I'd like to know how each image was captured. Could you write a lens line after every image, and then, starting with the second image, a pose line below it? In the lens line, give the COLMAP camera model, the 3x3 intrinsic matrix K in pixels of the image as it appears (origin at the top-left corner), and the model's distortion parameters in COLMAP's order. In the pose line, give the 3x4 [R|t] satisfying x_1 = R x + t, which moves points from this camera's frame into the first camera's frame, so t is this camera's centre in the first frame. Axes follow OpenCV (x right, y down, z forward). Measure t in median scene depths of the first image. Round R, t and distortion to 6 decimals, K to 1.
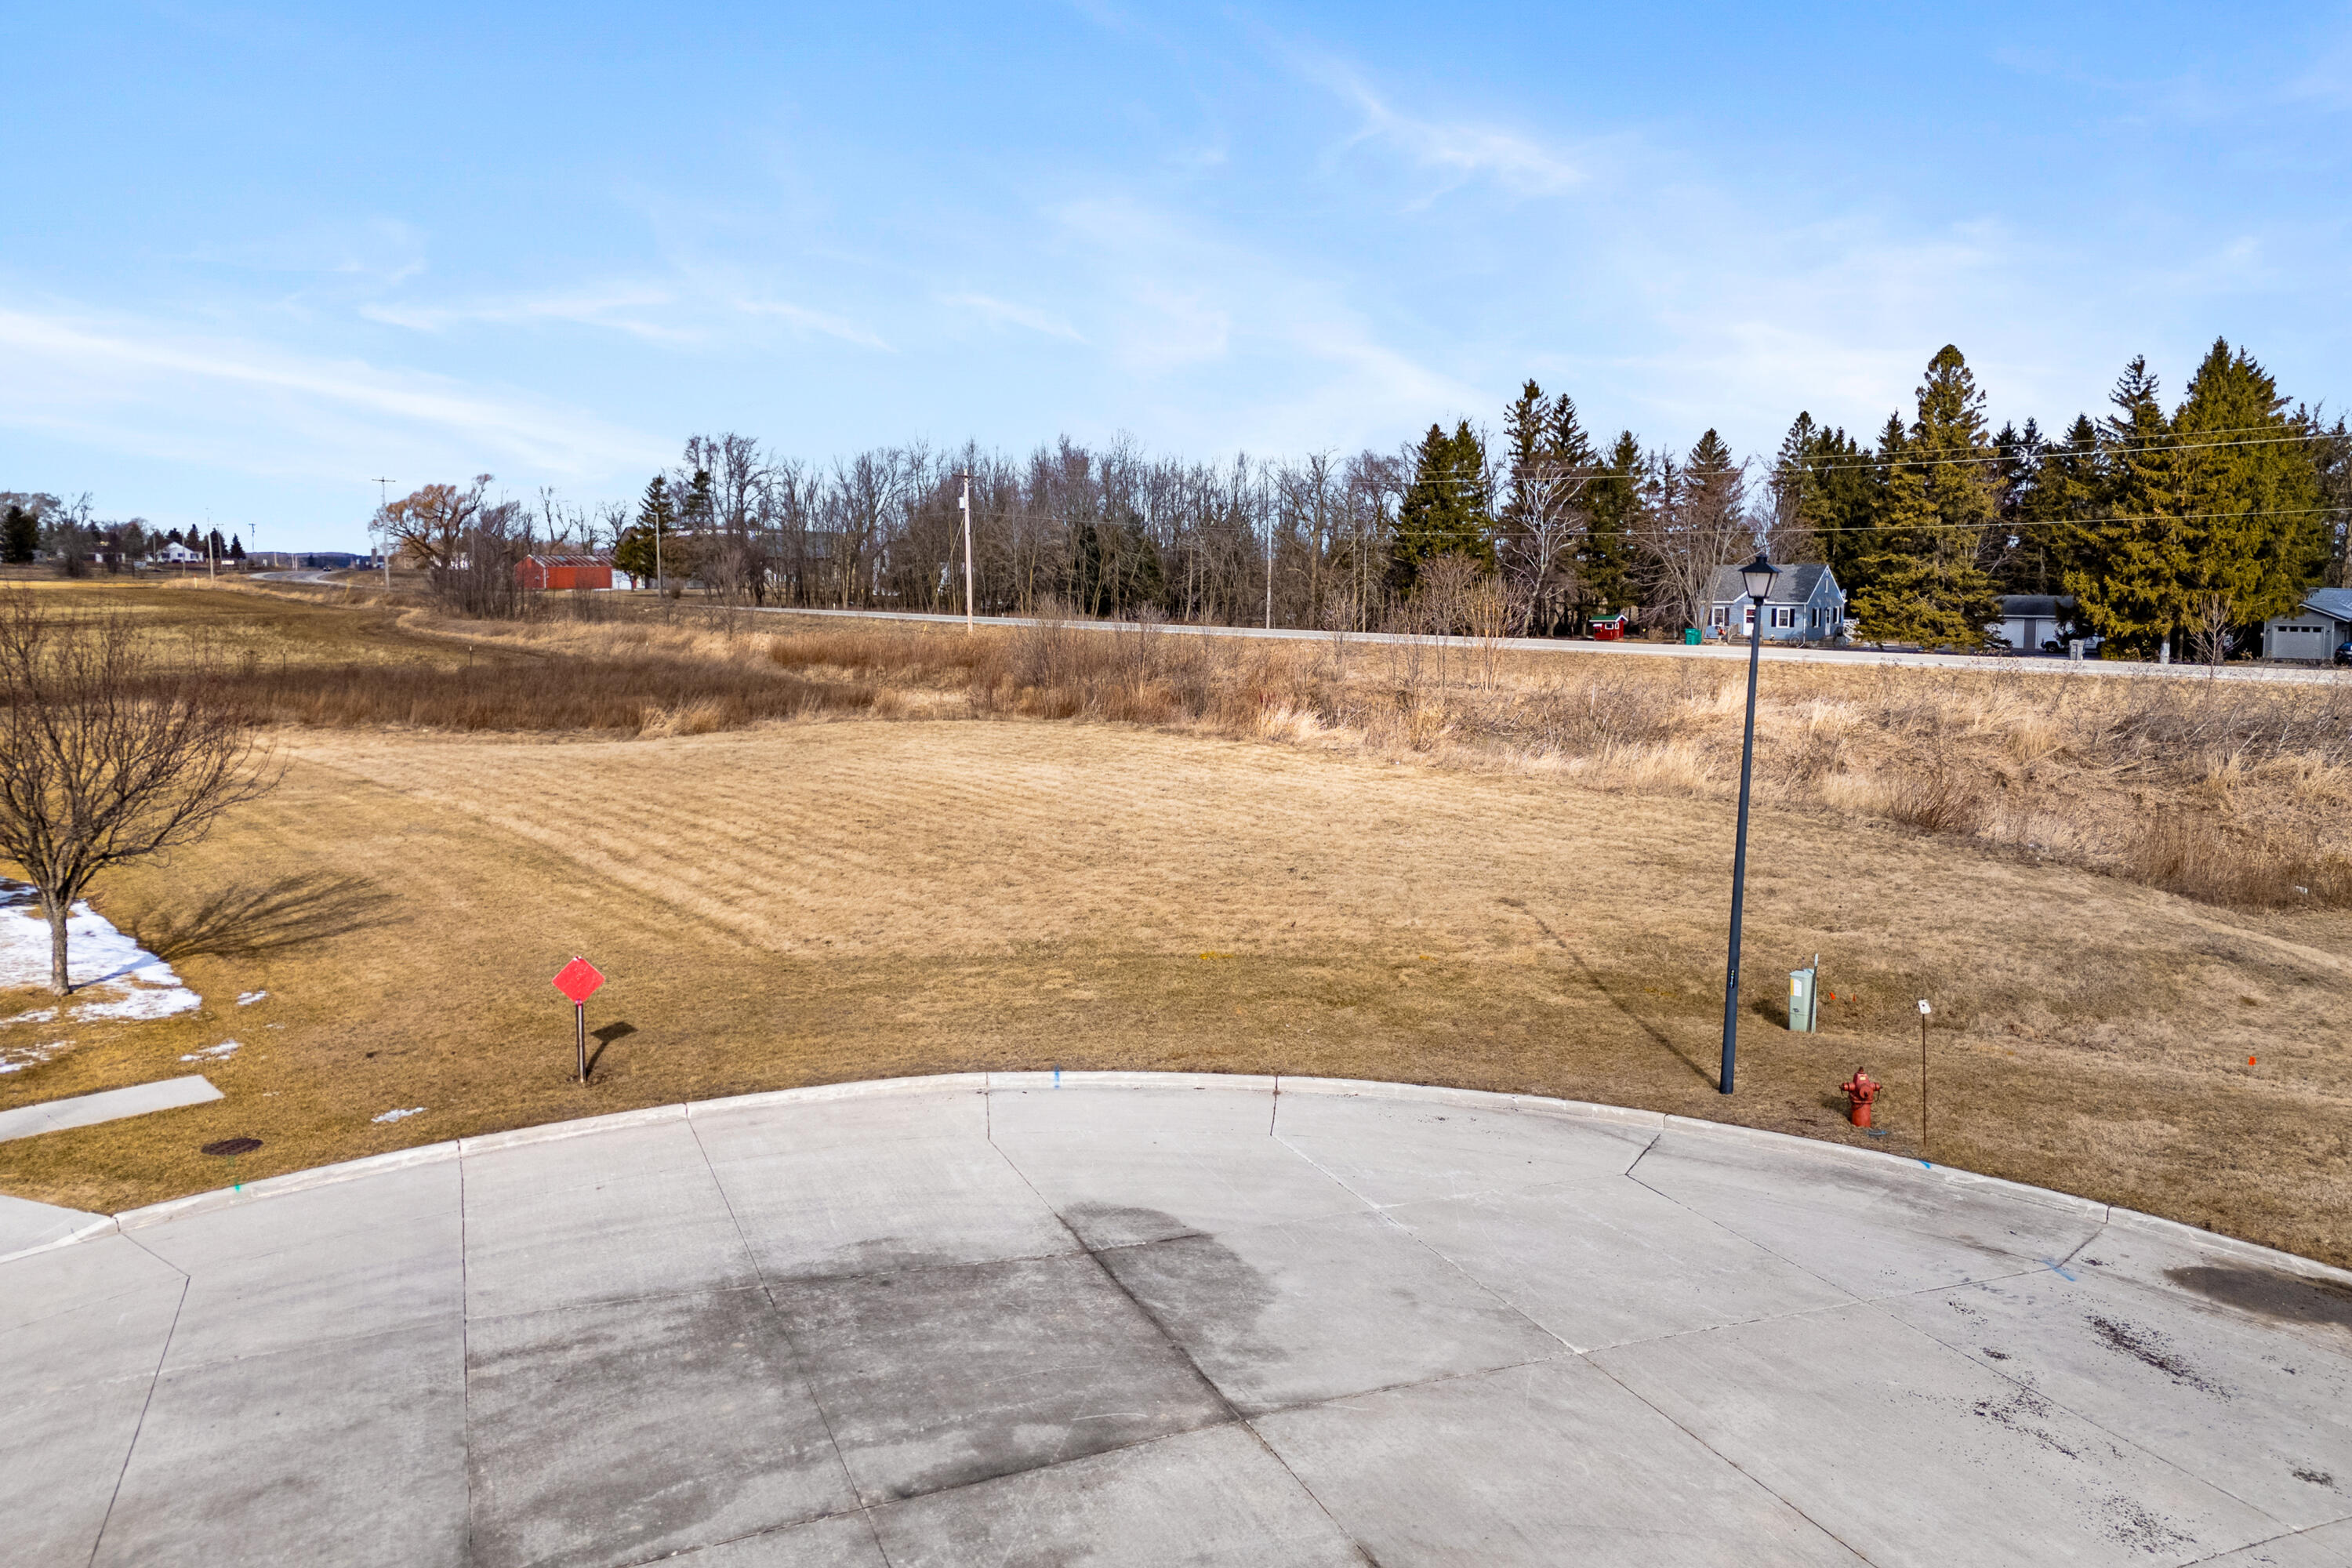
lens RADIAL K [[1725.3, 0, 1181.2], [0, 1725.3, 775.8], [0, 0, 1]] dist [0.074218, -0.071414]
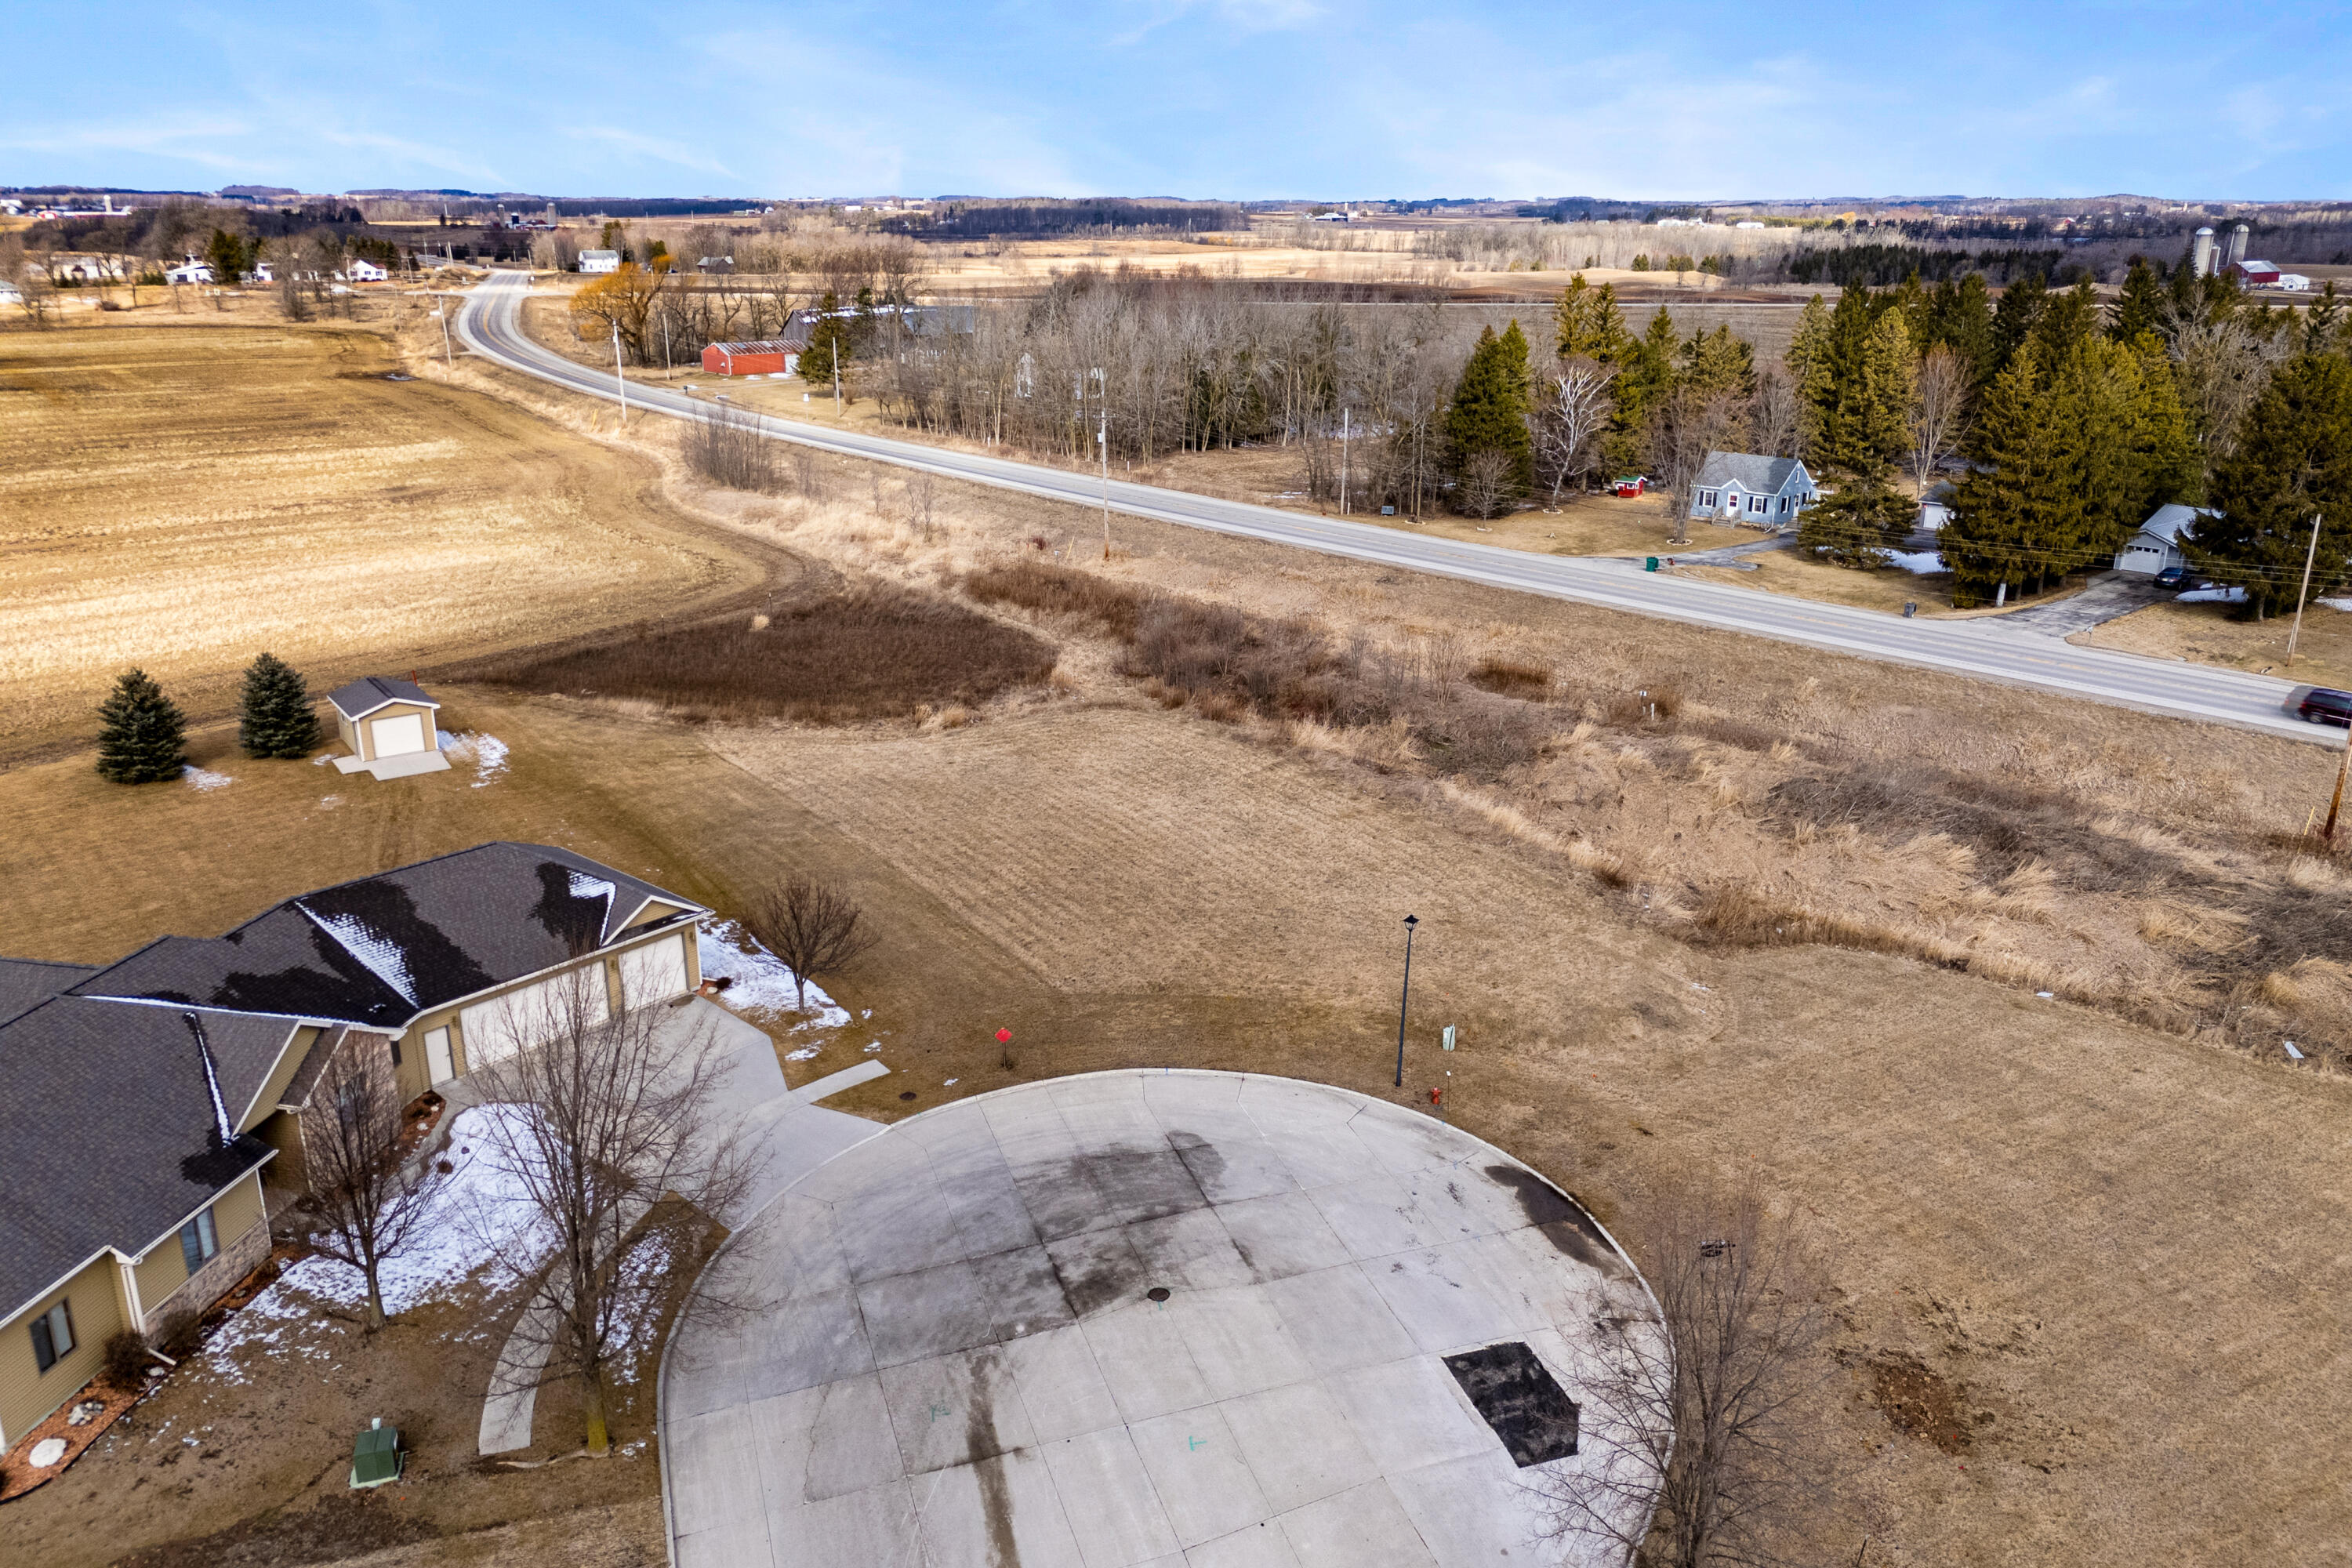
lens RADIAL K [[1725.3, 0, 1181.2], [0, 1725.3, 775.8], [0, 0, 1]] dist [0.074218, -0.071414]
pose [[0.997640, 0.023639, -0.064460, 0.127179], [-0.010422, 0.980119, 0.198138, -0.887348], [0.067862, -0.196999, 0.978052, -1.730541]]
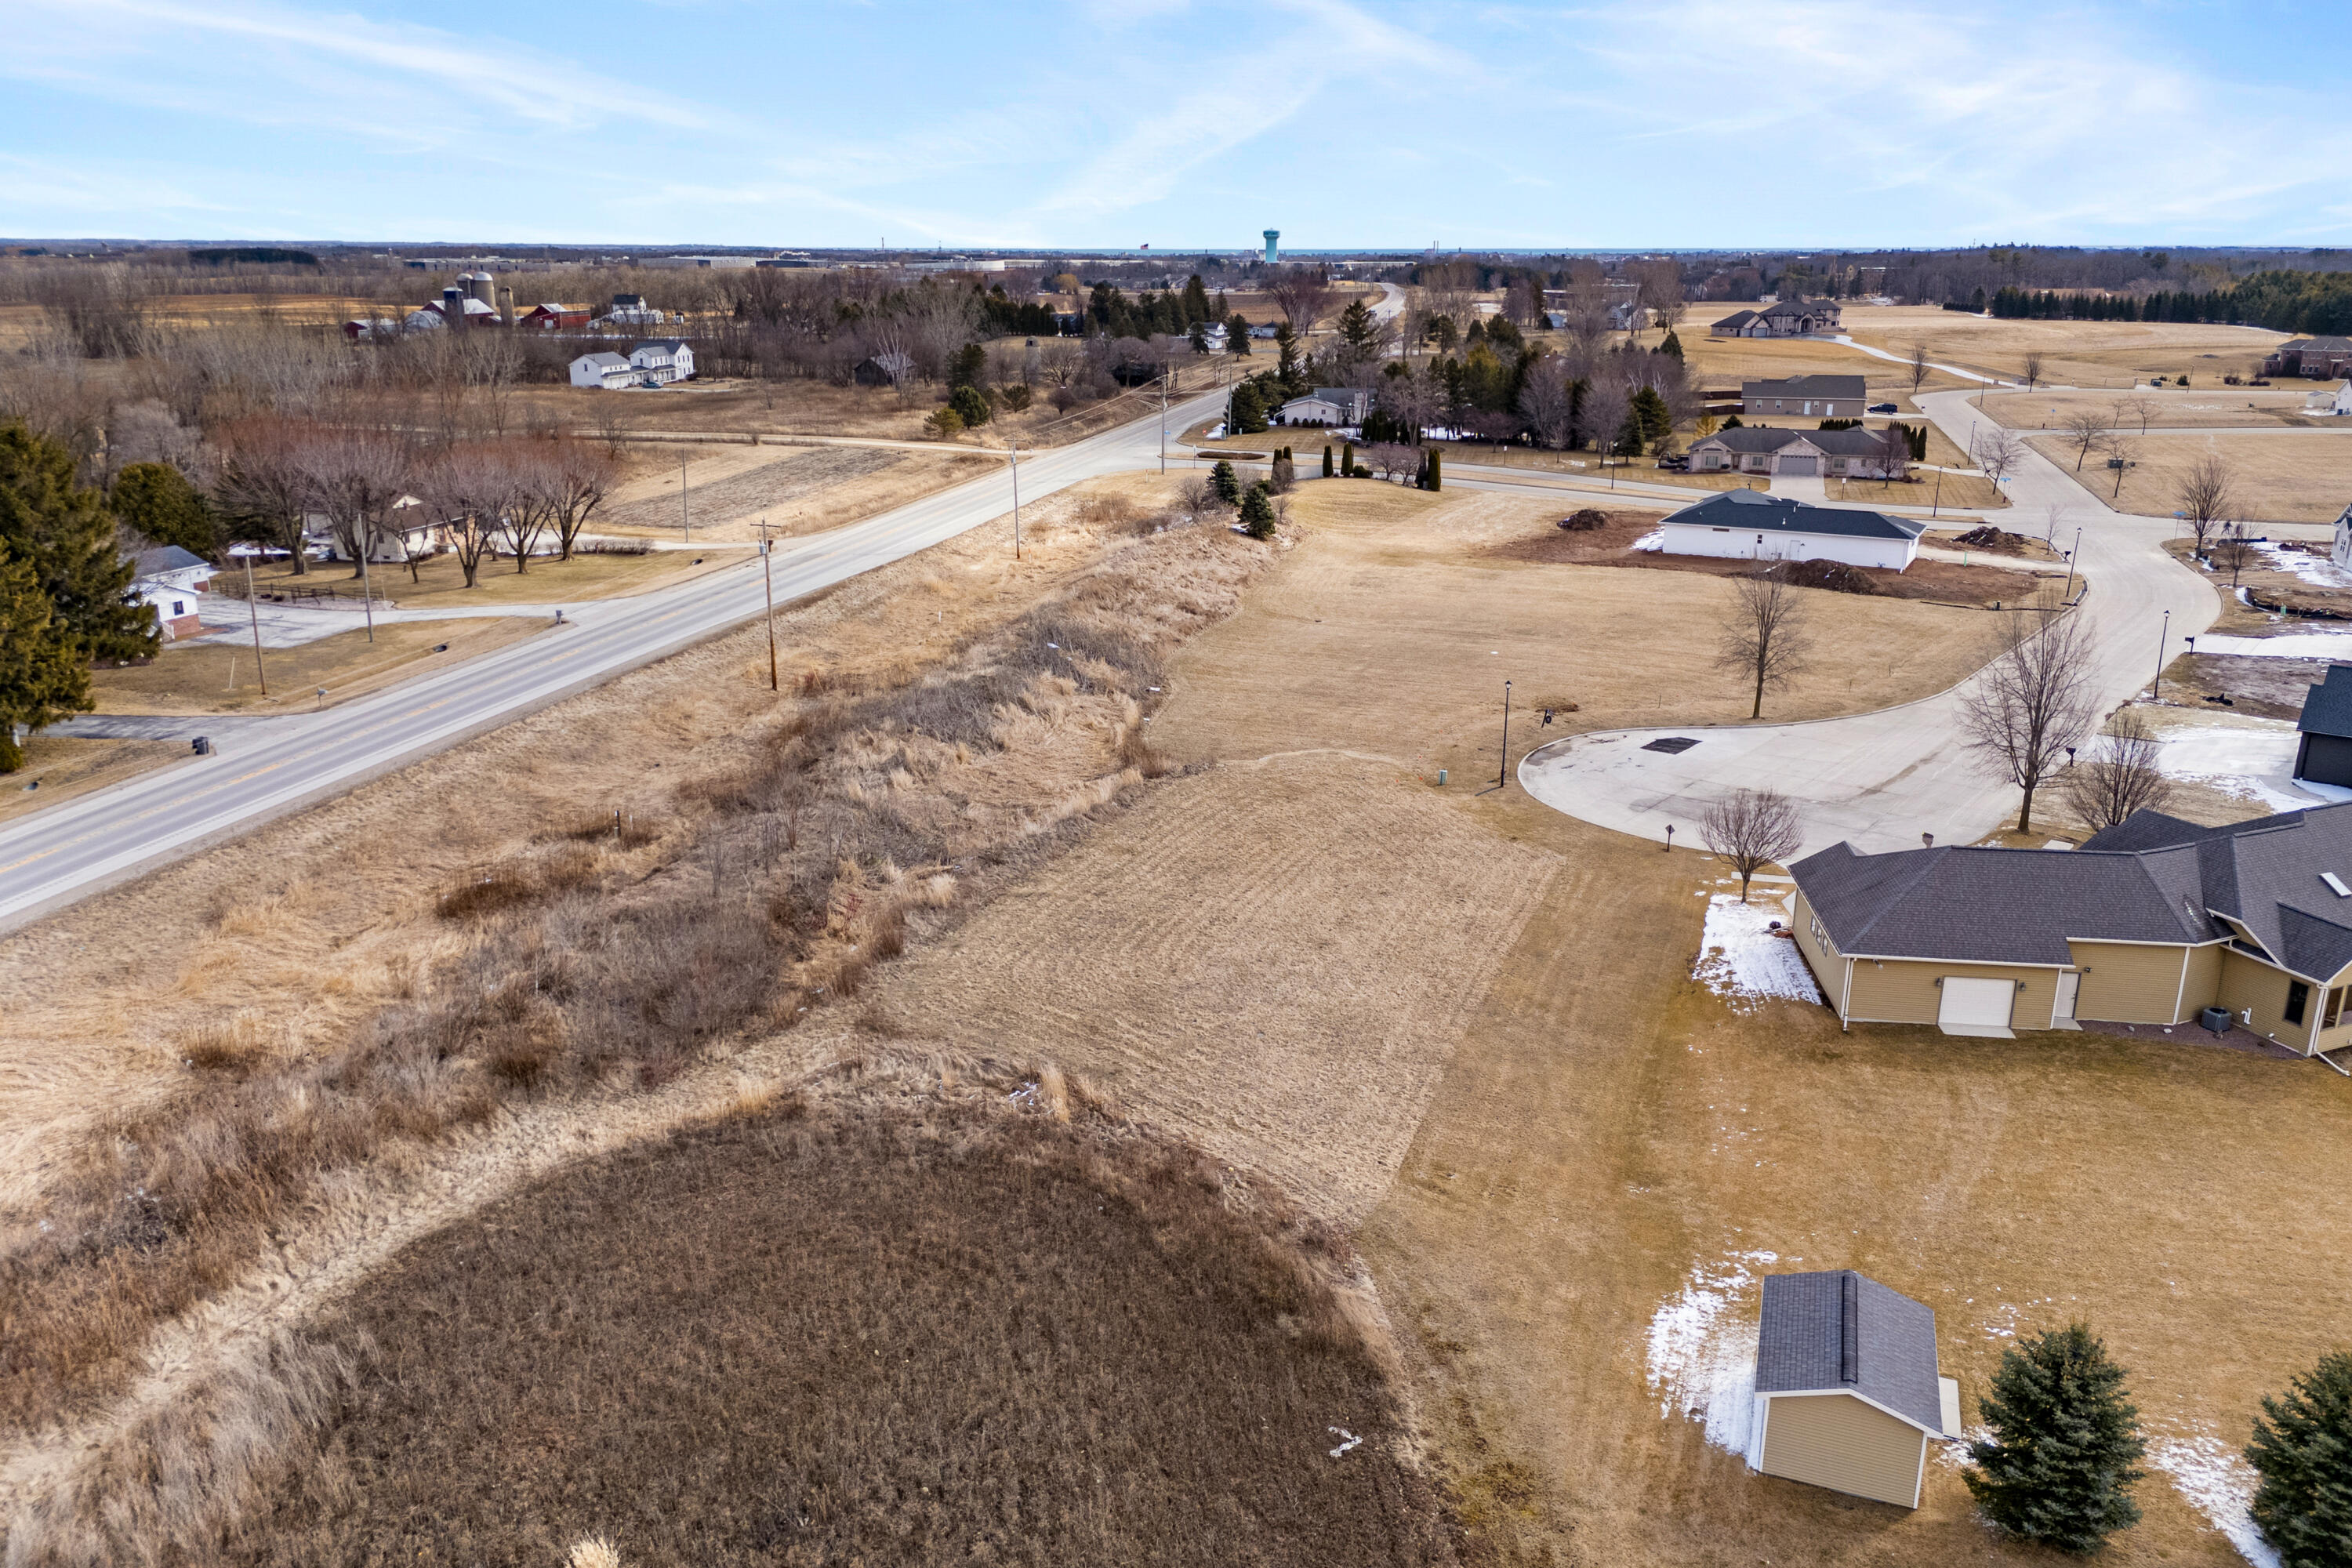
lens RADIAL K [[1725.3, 0, 1181.2], [0, 1725.3, 775.8], [0, 0, 1]] dist [0.074218, -0.071414]
pose [[-0.489769, -0.259993, 0.832184, -3.393098], [0.097982, 0.932040, 0.348856, -1.679572], [-0.866329, 0.252398, -0.431009, 3.964898]]
